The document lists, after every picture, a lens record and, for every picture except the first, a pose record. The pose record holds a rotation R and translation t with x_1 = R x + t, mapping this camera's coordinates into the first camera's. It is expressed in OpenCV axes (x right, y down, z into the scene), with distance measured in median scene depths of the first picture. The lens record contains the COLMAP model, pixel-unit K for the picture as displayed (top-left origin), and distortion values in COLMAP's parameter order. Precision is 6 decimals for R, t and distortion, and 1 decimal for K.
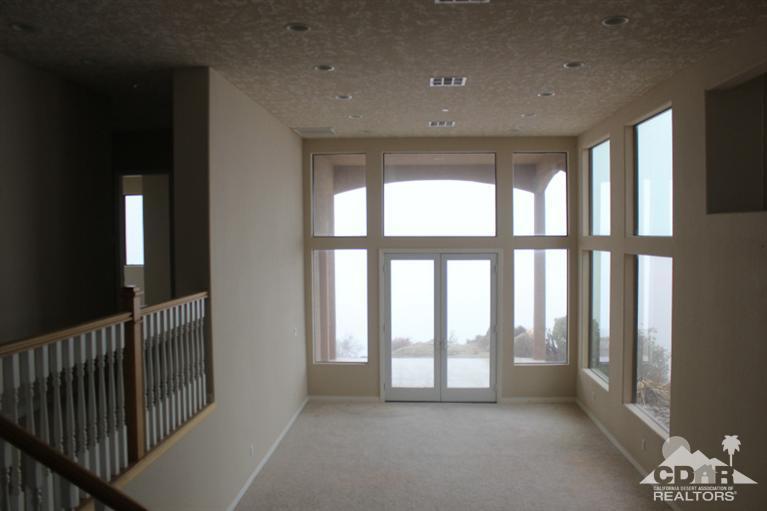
lens RADIAL K [[633.6, 0, 383.5], [0, 633.6, 255.5], [0, 0, 1]] dist [-0.125924, 0.007565]
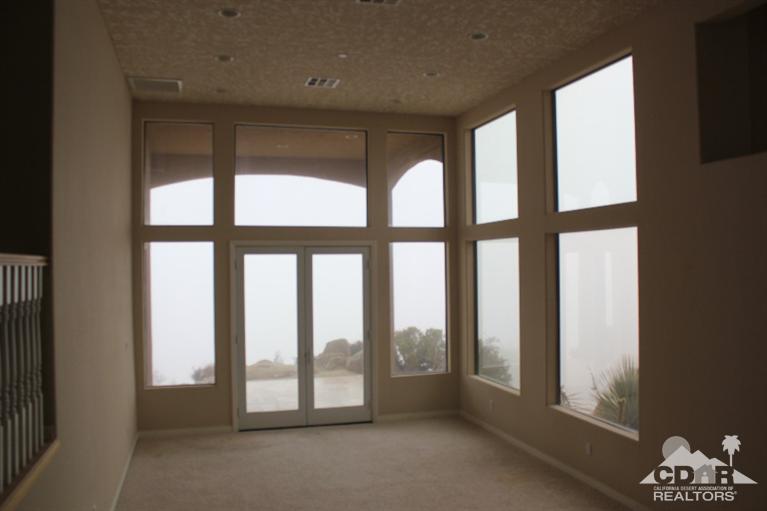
lens RADIAL K [[633.6, 0, 383.5], [0, 633.6, 255.5], [0, 0, 1]] dist [-0.125924, 0.007565]
pose [[0.939213, 0.002264, 0.343328, -0.099137], [0.015204, 0.998723, -0.048177, 0.050782], [-0.342999, 0.050469, 0.937979, 0.185471]]
